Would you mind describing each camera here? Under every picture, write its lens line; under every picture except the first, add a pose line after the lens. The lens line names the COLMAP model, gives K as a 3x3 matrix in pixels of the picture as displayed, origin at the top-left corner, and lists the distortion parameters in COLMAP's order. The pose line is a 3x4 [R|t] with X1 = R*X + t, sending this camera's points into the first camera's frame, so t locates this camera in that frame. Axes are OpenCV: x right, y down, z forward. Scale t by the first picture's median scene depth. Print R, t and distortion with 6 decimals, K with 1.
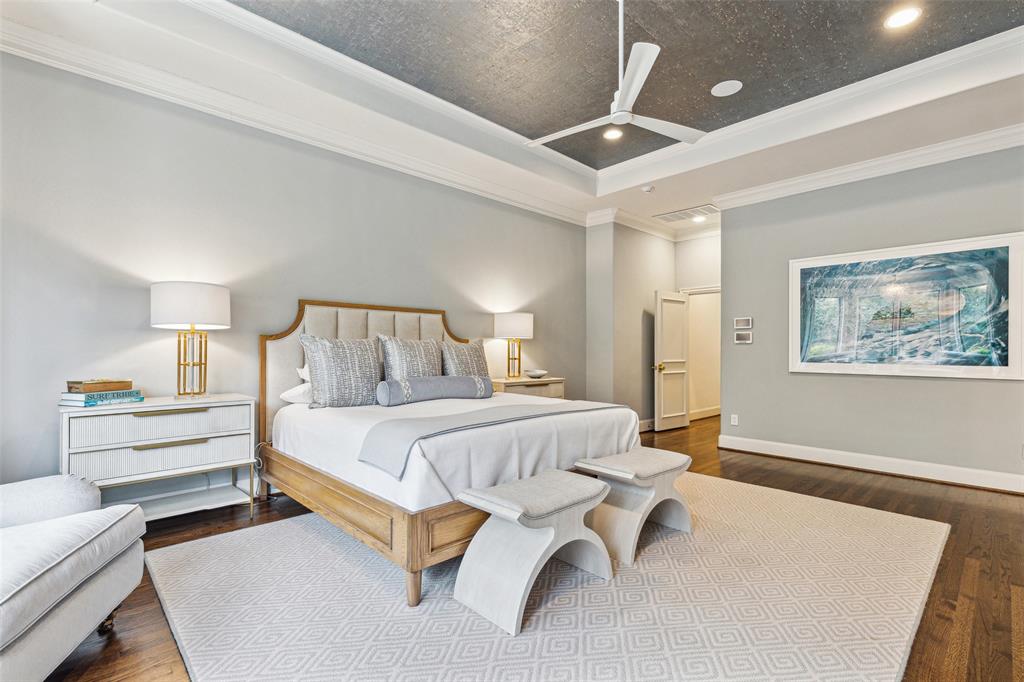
lens RADIAL K [[466.5, 0, 512.1], [0, 466.5, 346.8], [0, 0, 1]] dist [0.004230, 0.000213]
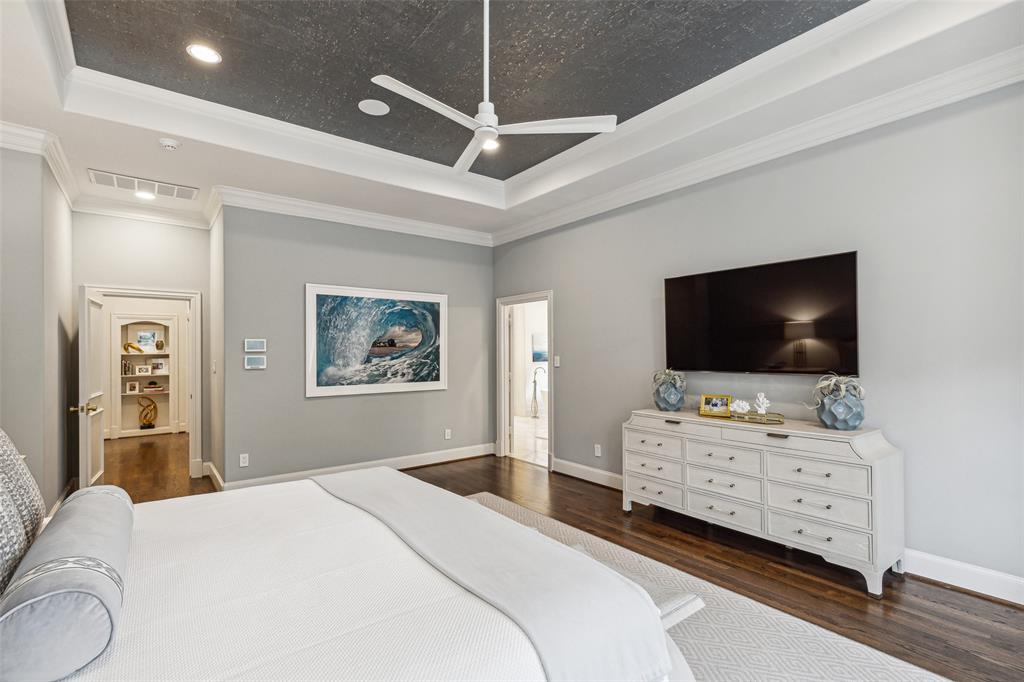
lens RADIAL K [[466.5, 0, 508.8], [0, 466.5, 341.5], [0, 0, 1]] dist [0.004230, 0.000213]
pose [[0.105977, 0.023539, 0.994090, -0.390356], [-0.000917, 0.999722, -0.023574, -0.046214], [-0.994368, 0.001587, 0.105969, 0.547828]]
